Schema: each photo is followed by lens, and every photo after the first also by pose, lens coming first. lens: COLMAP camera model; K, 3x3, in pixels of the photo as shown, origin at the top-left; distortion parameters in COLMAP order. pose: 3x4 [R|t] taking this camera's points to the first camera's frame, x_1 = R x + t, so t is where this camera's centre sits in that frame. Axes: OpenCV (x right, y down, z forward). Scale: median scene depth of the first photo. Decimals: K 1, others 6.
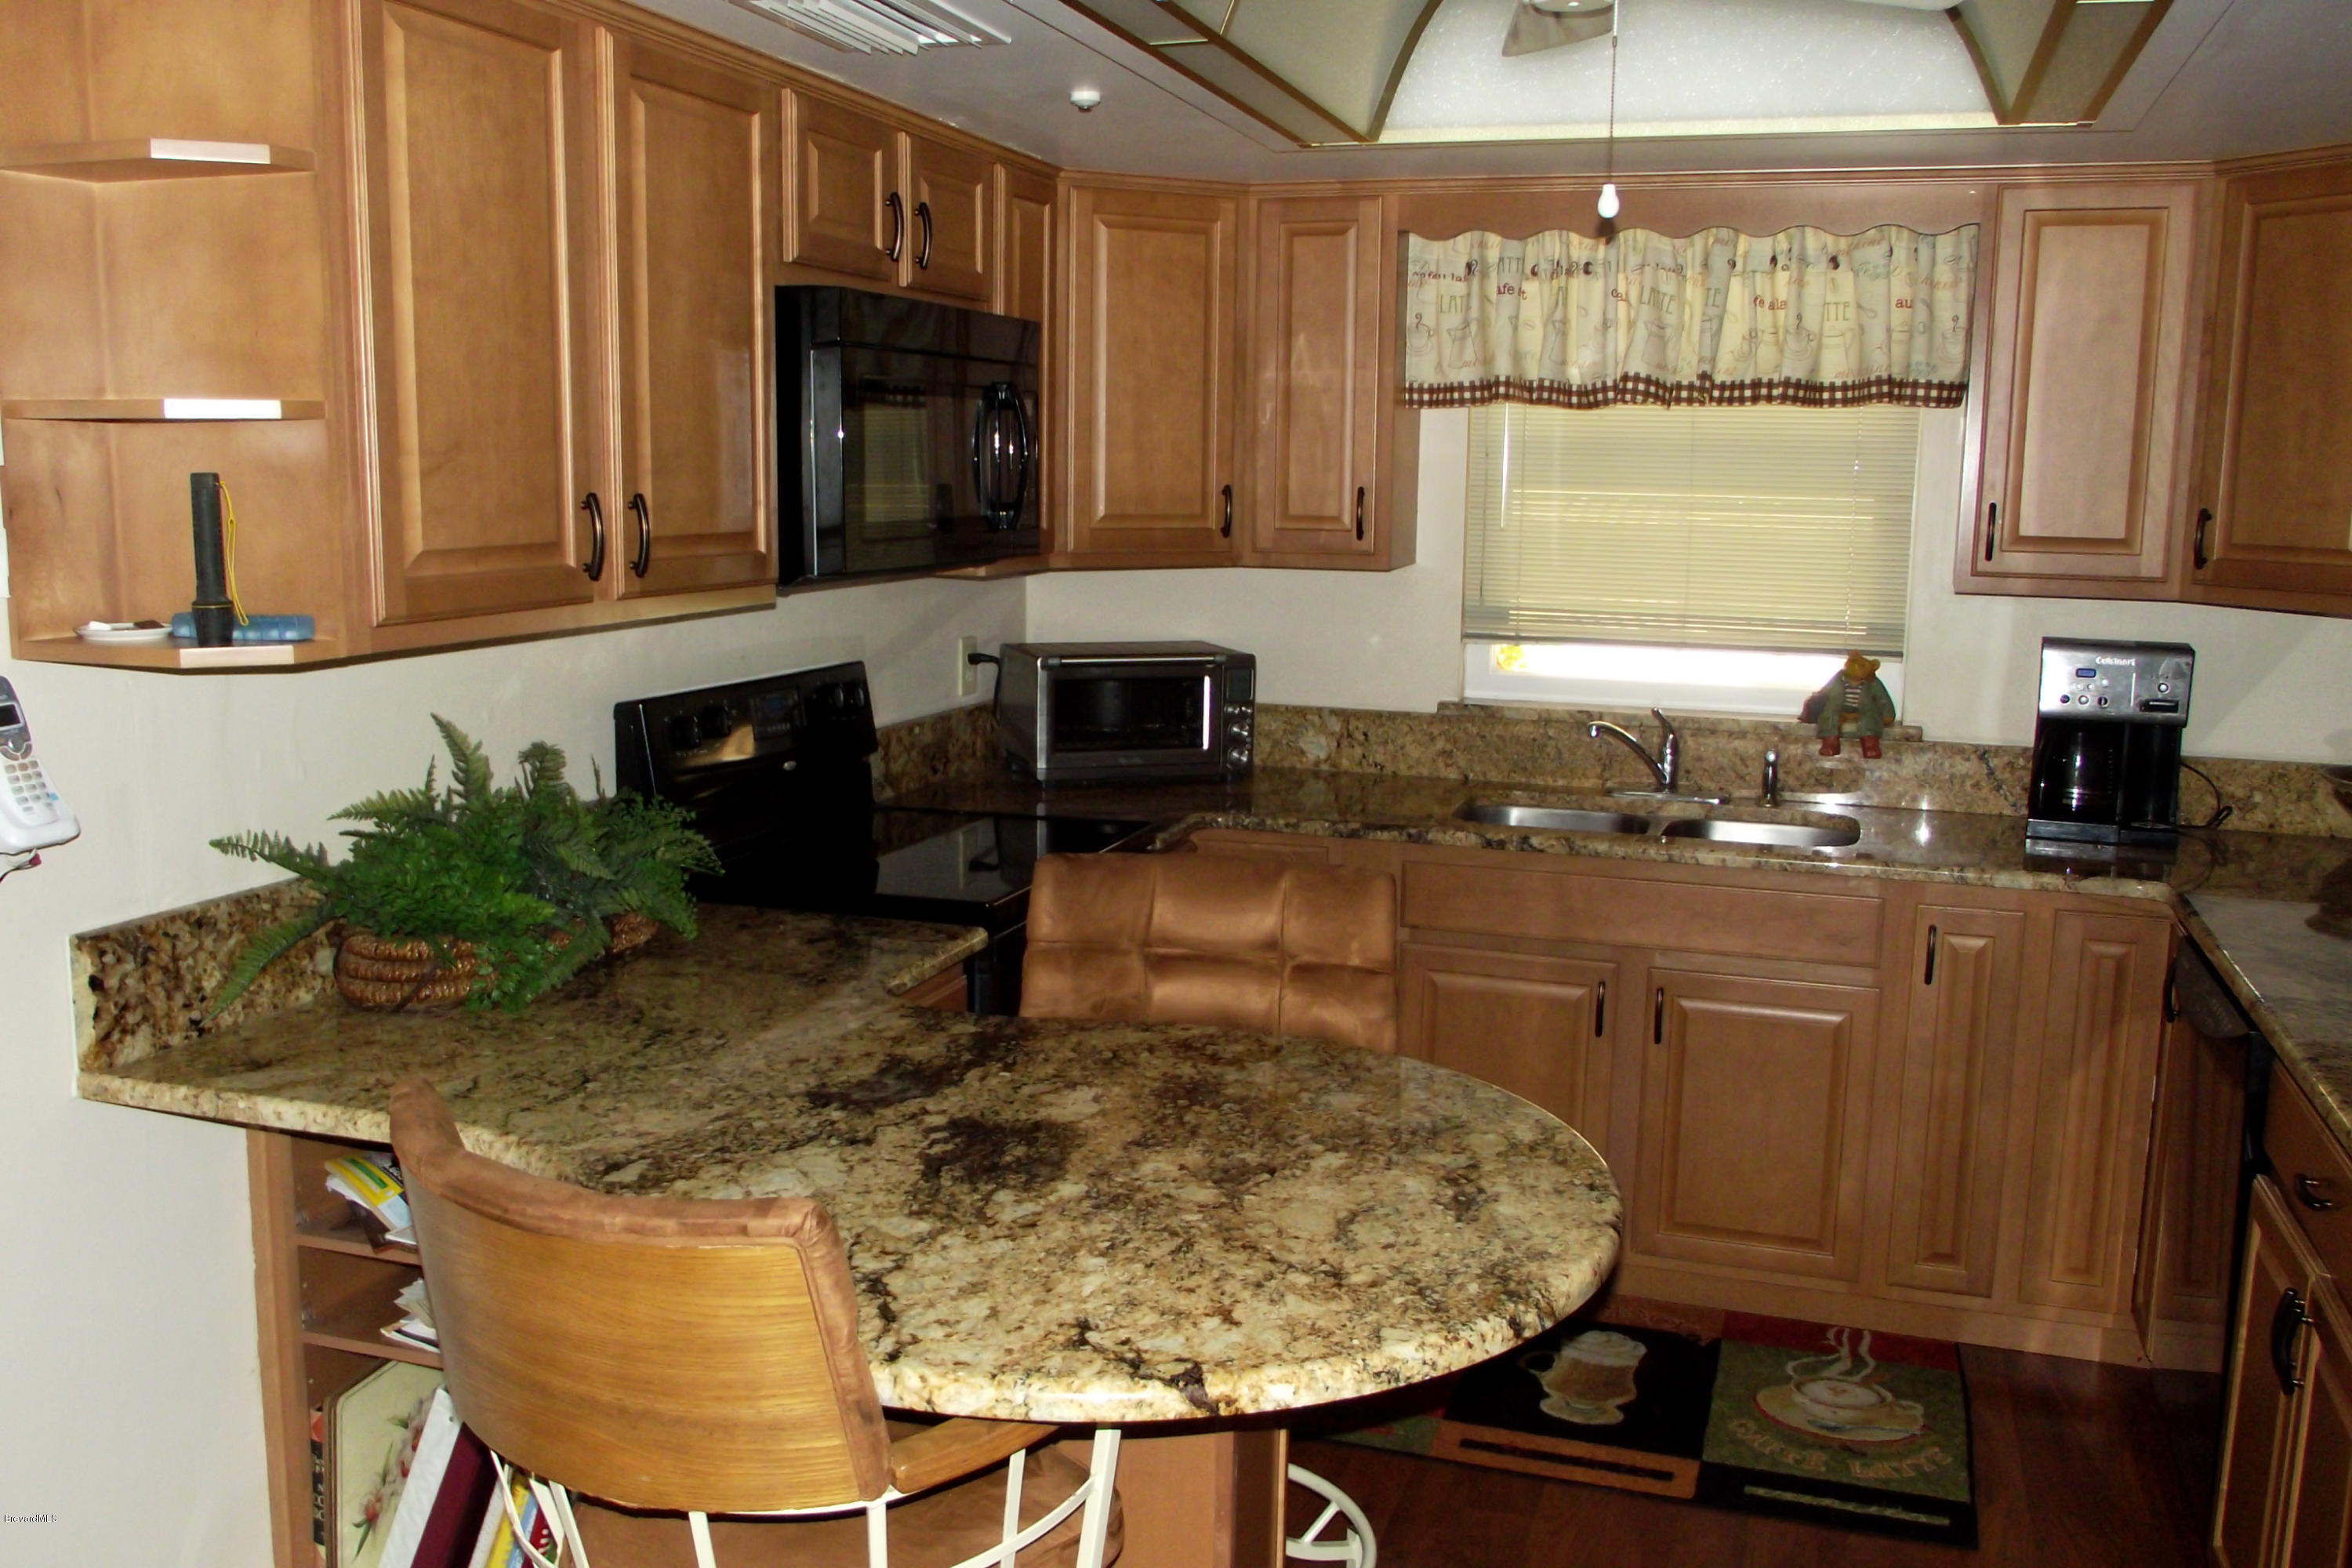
lens RADIAL K [[2005.8, 0, 1176.0], [0, 2005.8, 784.0], [0, 0, 1]] dist [-0.045367, 0.015814]
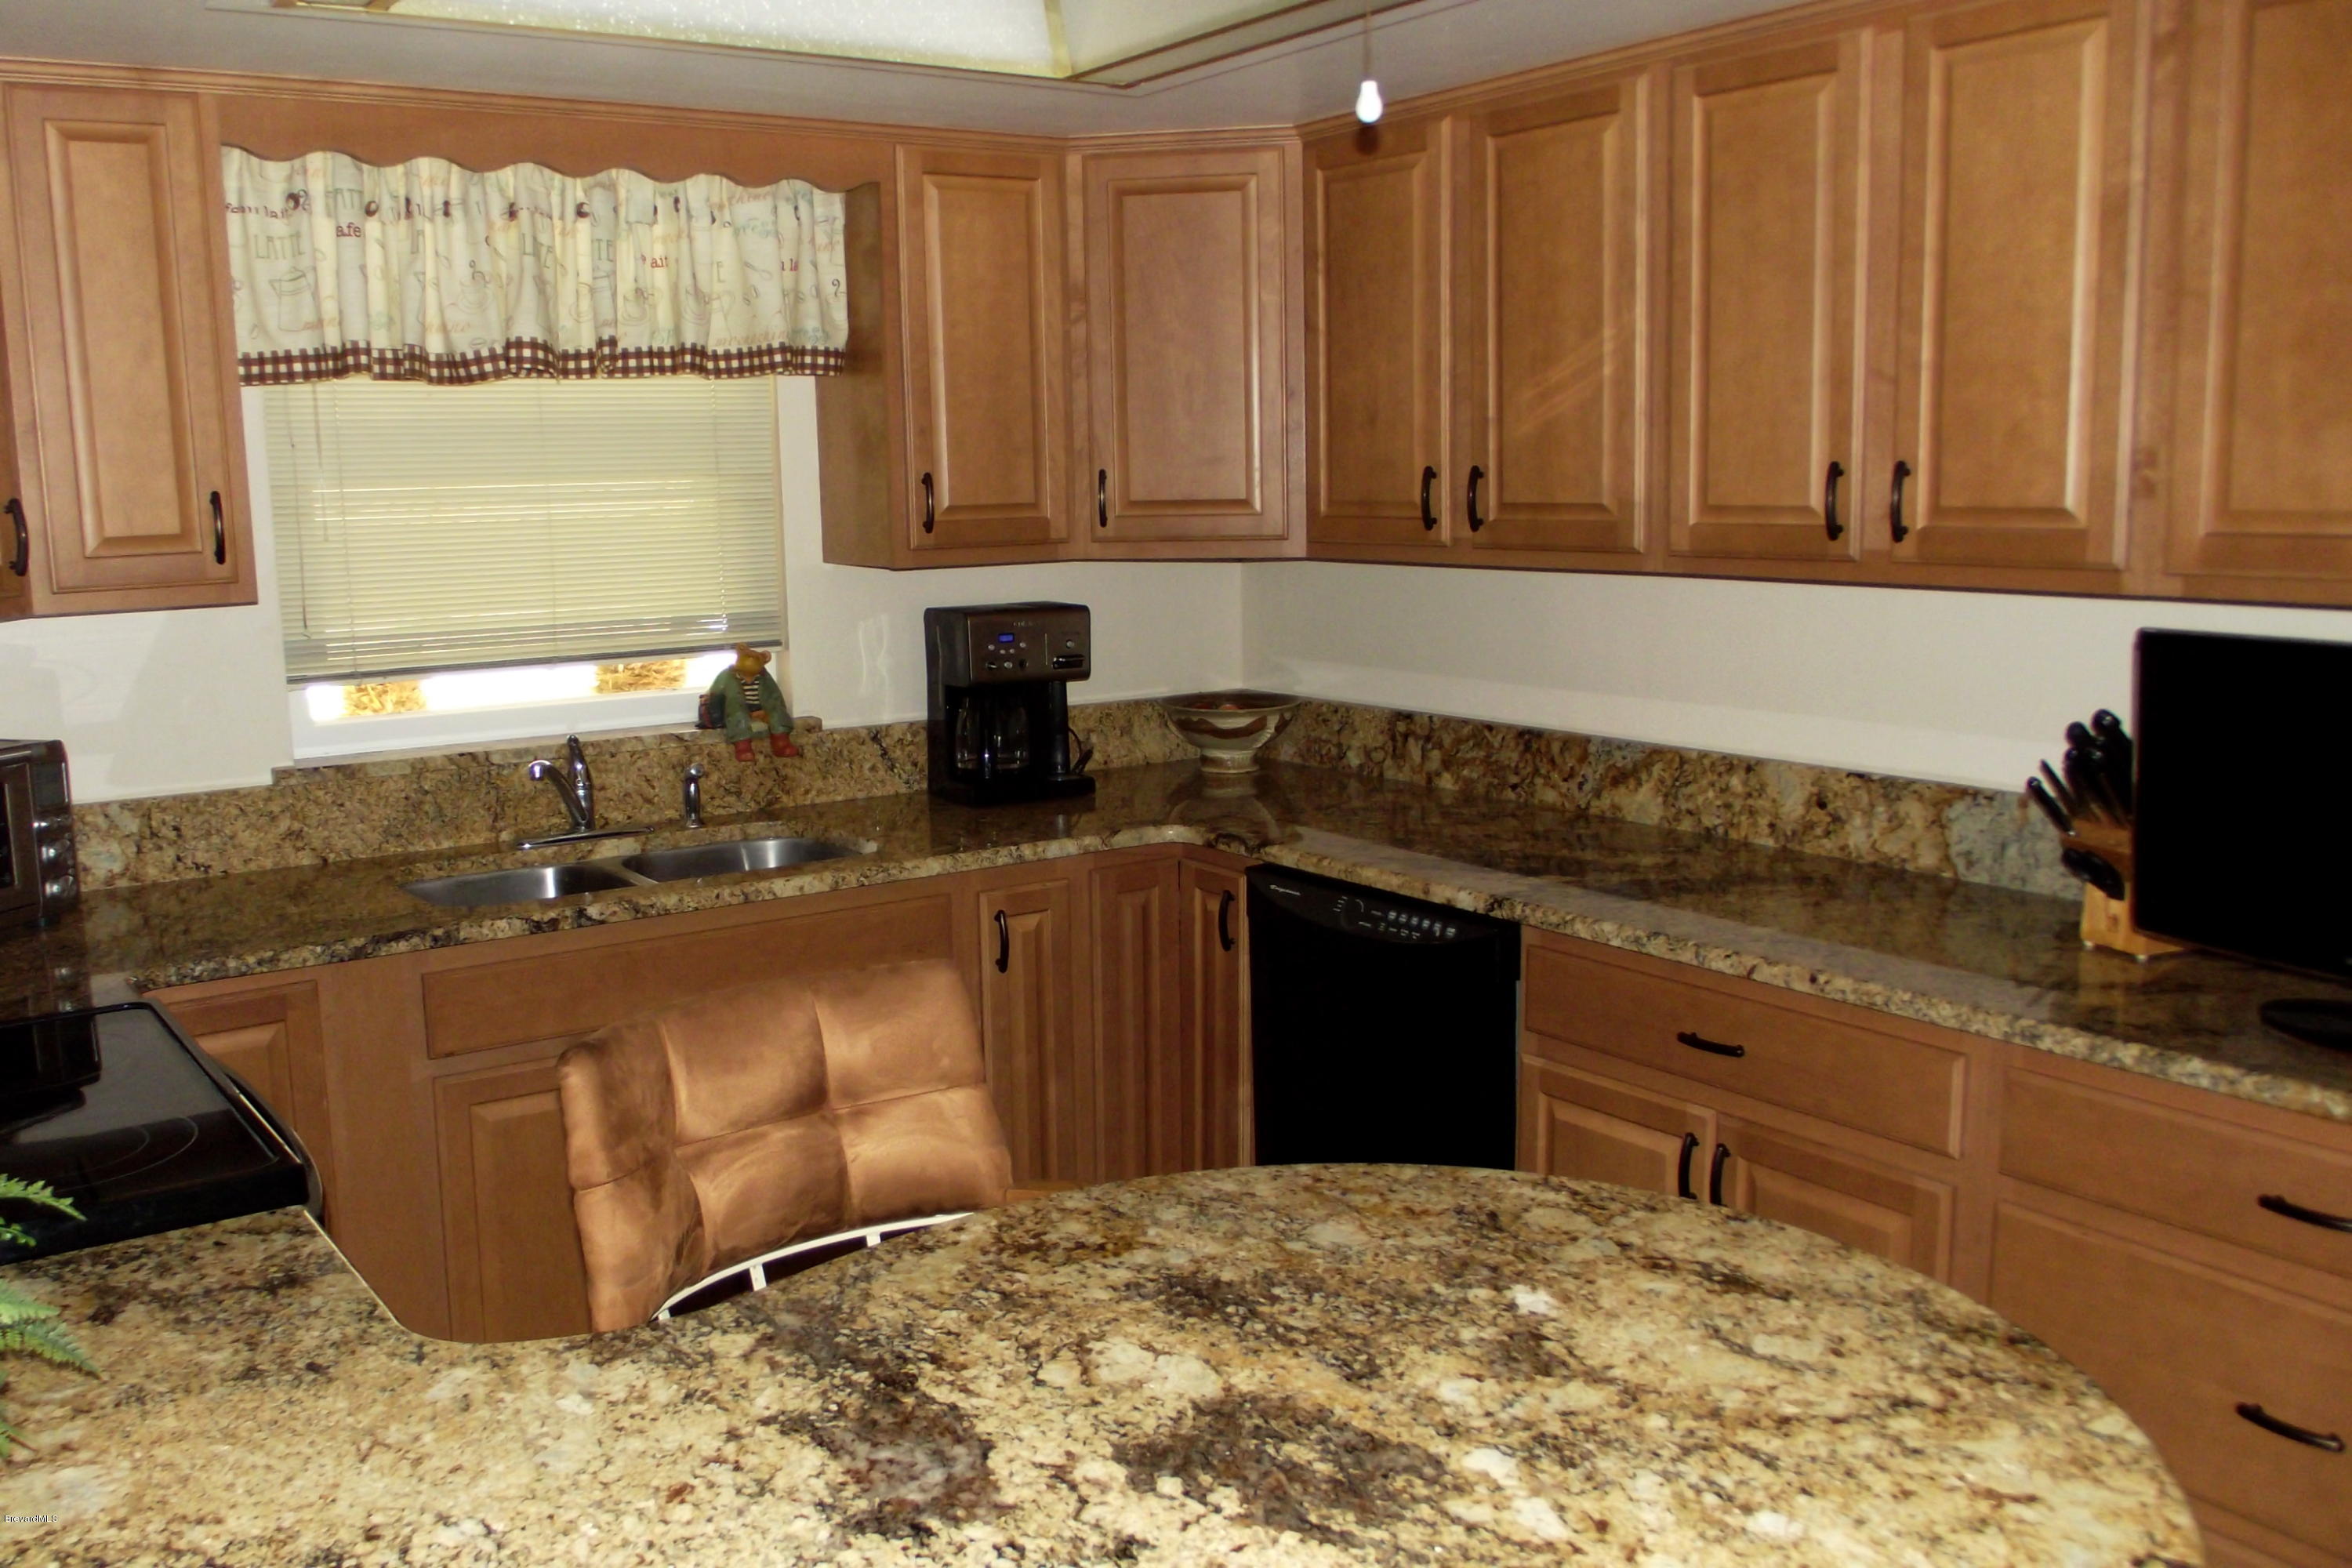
lens RADIAL K [[2005.8, 0, 1176.0], [0, 2005.8, 784.0], [0, 0, 1]] dist [-0.045367, 0.015814]
pose [[0.615383, -0.155346, 0.772768, -0.282070], [0.156308, 0.984968, 0.073529, -0.043367], [-0.772574, 0.075541, 0.630414, 0.292307]]
